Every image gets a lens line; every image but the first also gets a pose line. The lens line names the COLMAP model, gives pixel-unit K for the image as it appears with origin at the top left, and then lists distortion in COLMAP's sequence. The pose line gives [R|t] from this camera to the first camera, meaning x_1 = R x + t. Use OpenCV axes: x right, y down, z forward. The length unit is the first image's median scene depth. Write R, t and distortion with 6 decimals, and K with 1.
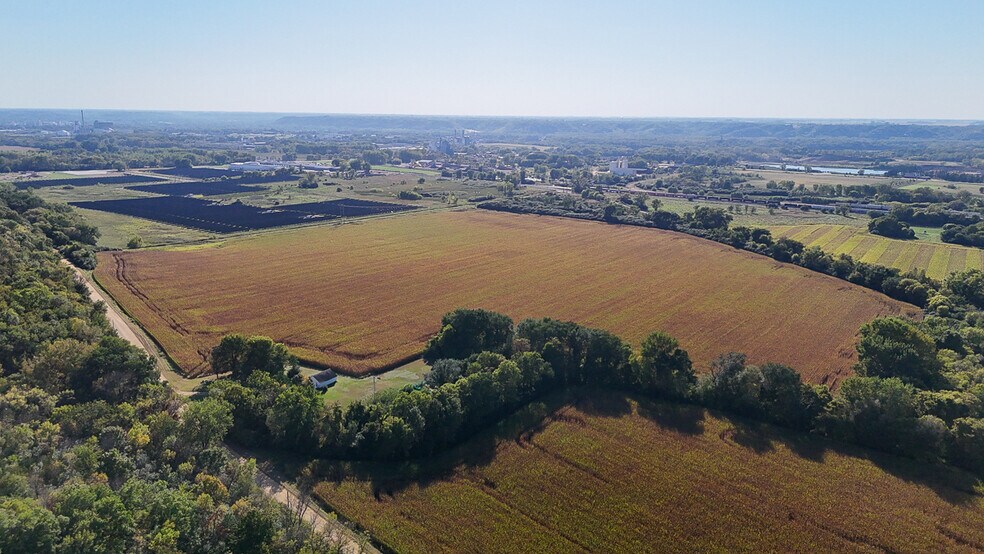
lens RADIAL K [[720.2, 0, 493.2], [0, 720.2, 278.0], [0, 0, 1]] dist [0.075489, -0.081433]
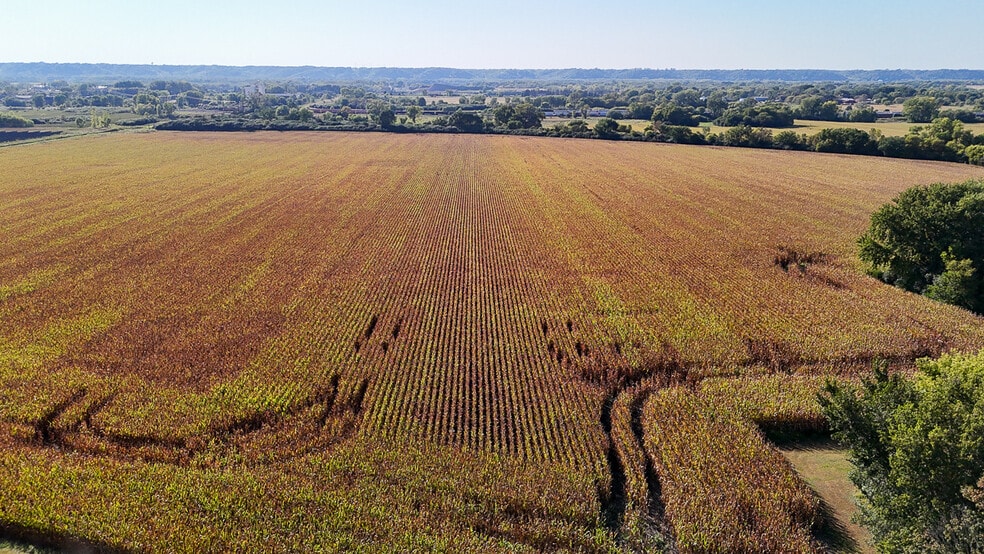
lens RADIAL K [[720.2, 0, 494.4], [0, 720.2, 274.8], [0, 0, 1]] dist [0.075489, -0.081433]
pose [[0.810826, -0.164322, 0.561747, -0.214446], [0.133203, 0.986401, 0.096277, 0.009798], [-0.569928, -0.003238, 0.821688, 0.371205]]
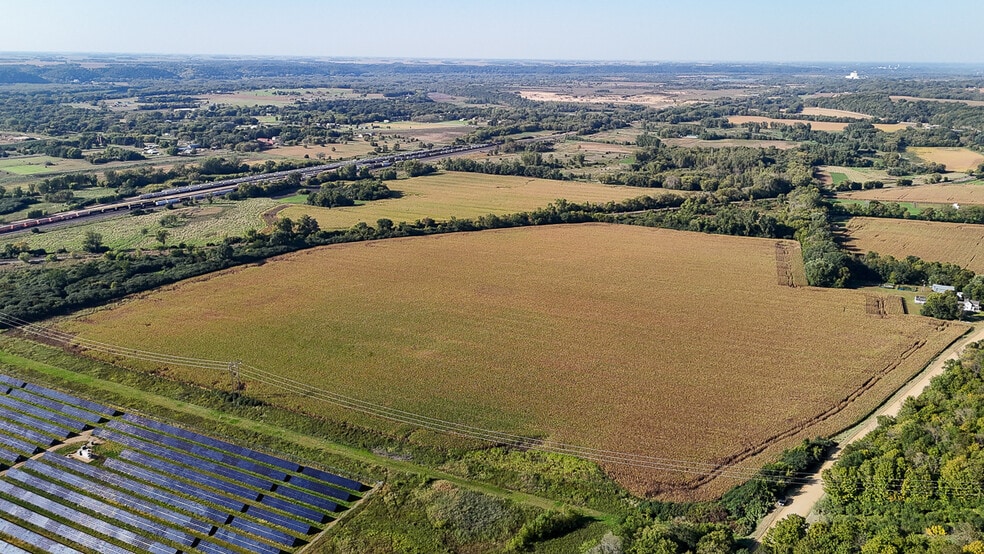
lens RADIAL K [[720.2, 0, 490.5], [0, 720.2, 284.3], [0, 0, 1]] dist [0.075489, -0.081433]
pose [[-0.124848, -0.311972, 0.941853, -0.741168], [0.209259, 0.919647, 0.332355, -0.303158], [-0.969858, 0.238585, -0.049533, 0.857315]]
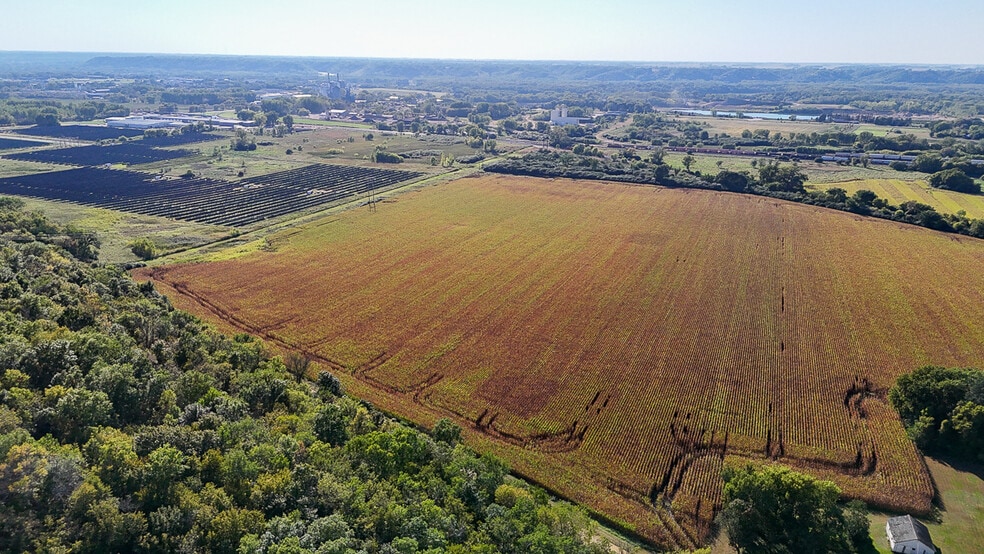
lens RADIAL K [[720.2, 0, 493.3], [0, 720.2, 276.1], [0, 0, 1]] dist [0.075489, -0.081433]
pose [[0.973877, -0.063980, 0.217877, -0.266003], [0.048035, 0.995818, 0.077716, -0.051115], [-0.221938, -0.065220, 0.972877, 0.203787]]
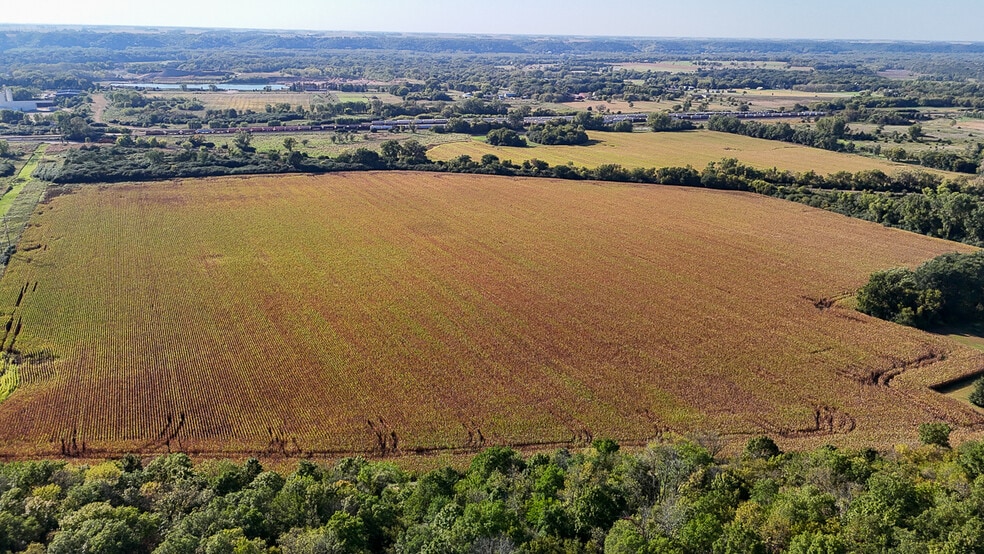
lens RADIAL K [[720.2, 0, 492.3], [0, 720.2, 277.0], [0, 0, 1]] dist [0.075489, -0.081433]
pose [[0.498625, -0.280516, 0.820173, -0.497516], [0.180732, 0.959038, 0.218135, -0.116221], [-0.847767, 0.039464, 0.528899, 0.425910]]
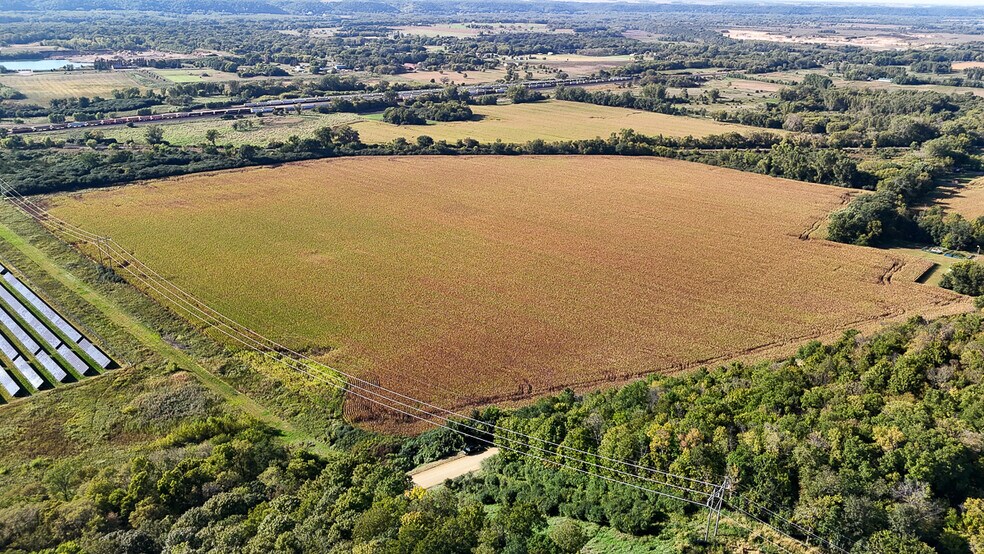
lens RADIAL K [[720.2, 0, 490.3], [0, 720.2, 279.9], [0, 0, 1]] dist [0.075489, -0.081433]
pose [[0.180983, -0.370194, 0.911154, -0.689317], [0.200104, 0.920935, 0.334421, -0.204840], [-0.962914, 0.121801, 0.240751, 0.611334]]
